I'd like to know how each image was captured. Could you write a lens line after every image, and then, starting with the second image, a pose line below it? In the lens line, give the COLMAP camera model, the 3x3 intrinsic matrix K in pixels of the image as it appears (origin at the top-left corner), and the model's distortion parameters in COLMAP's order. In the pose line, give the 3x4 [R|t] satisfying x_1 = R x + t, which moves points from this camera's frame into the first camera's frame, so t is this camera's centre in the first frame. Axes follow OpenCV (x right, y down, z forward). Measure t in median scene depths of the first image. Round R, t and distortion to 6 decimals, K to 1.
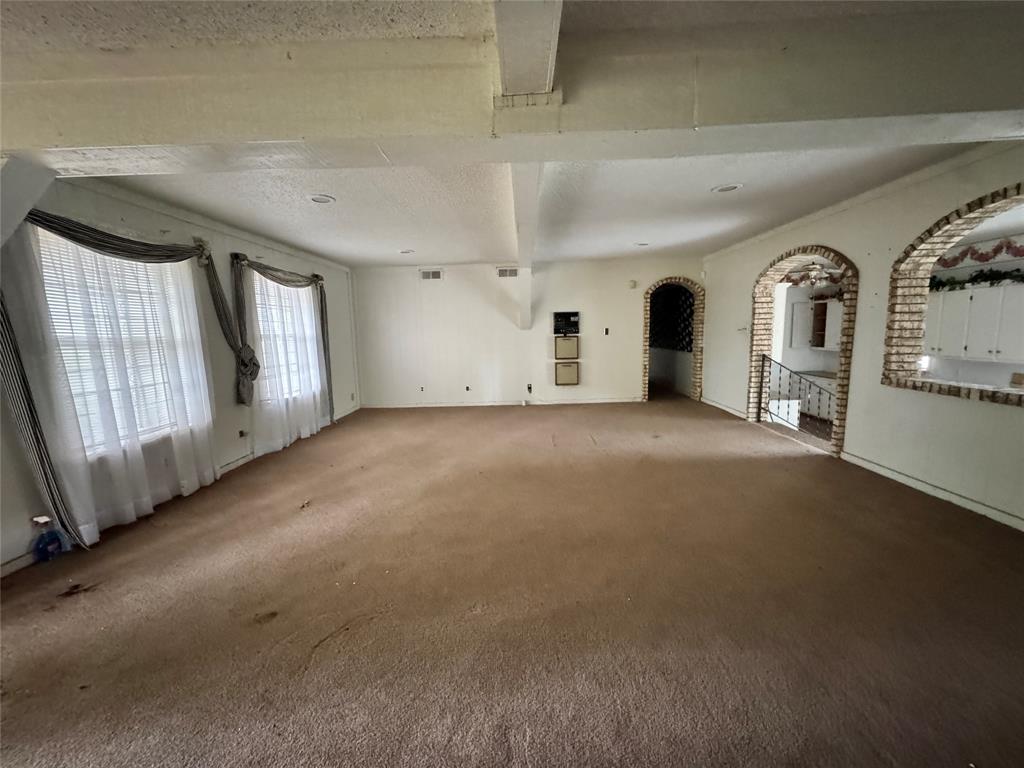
lens RADIAL K [[408.1, 0, 512.0], [0, 408.1, 384.0], [0, 0, 1]] dist [-0.002041, -0.000153]
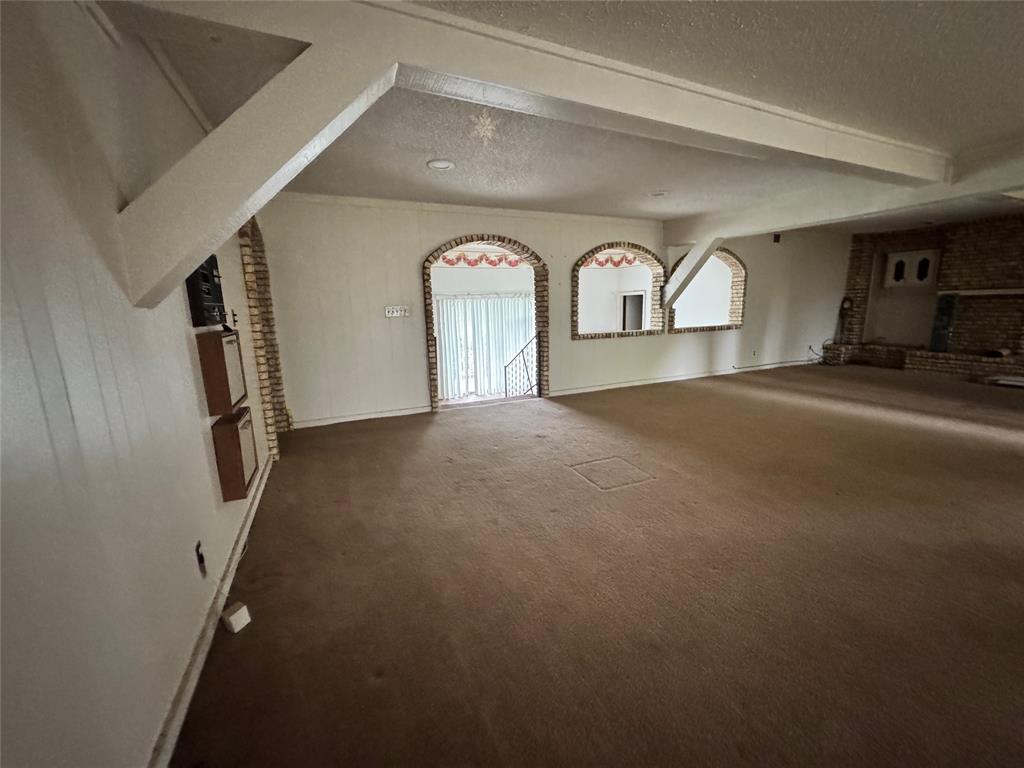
lens RADIAL K [[408.1, 0, 512.0], [0, 408.1, 384.0], [0, 0, 1]] dist [-0.002041, -0.000153]
pose [[-0.428333, -0.139288, 0.892821, -0.295798], [0.153380, 0.962504, 0.223744, -0.144358], [-0.890508, 0.232778, -0.390908, 1.172517]]
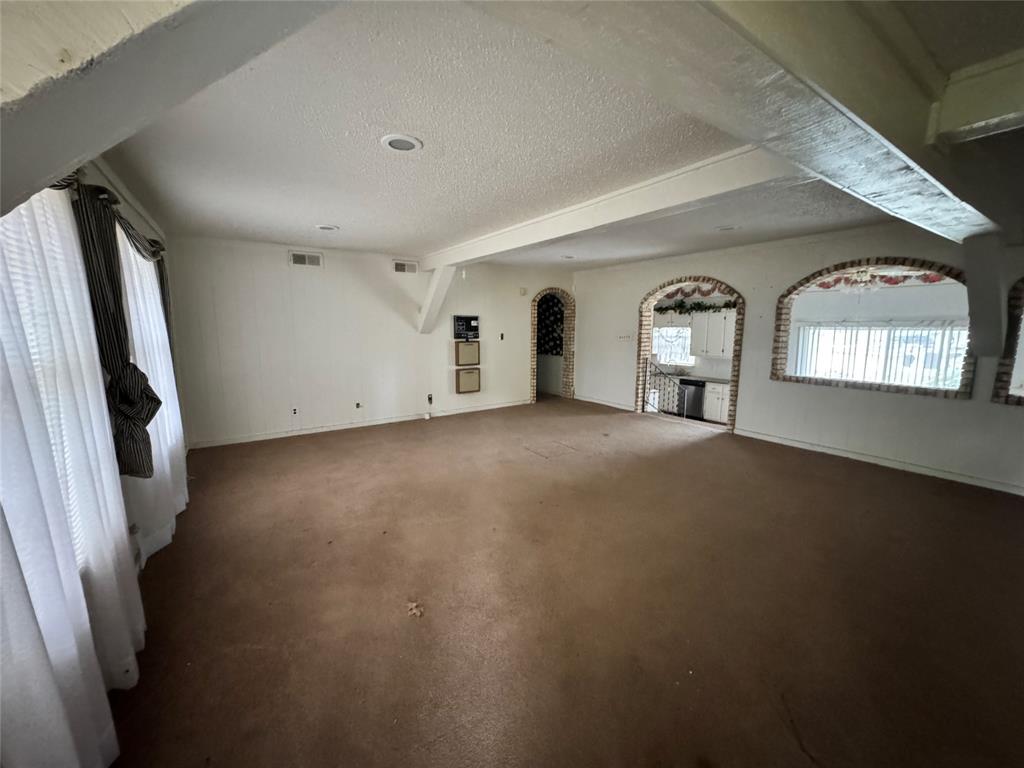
lens RADIAL K [[408.1, 0, 512.0], [0, 408.1, 384.0], [0, 0, 1]] dist [-0.002041, -0.000153]
pose [[0.815002, -0.058387, 0.576510, -0.420092], [0.056544, 0.998176, 0.021158, -0.040686], [-0.576693, 0.015354, 0.816816, 0.210849]]
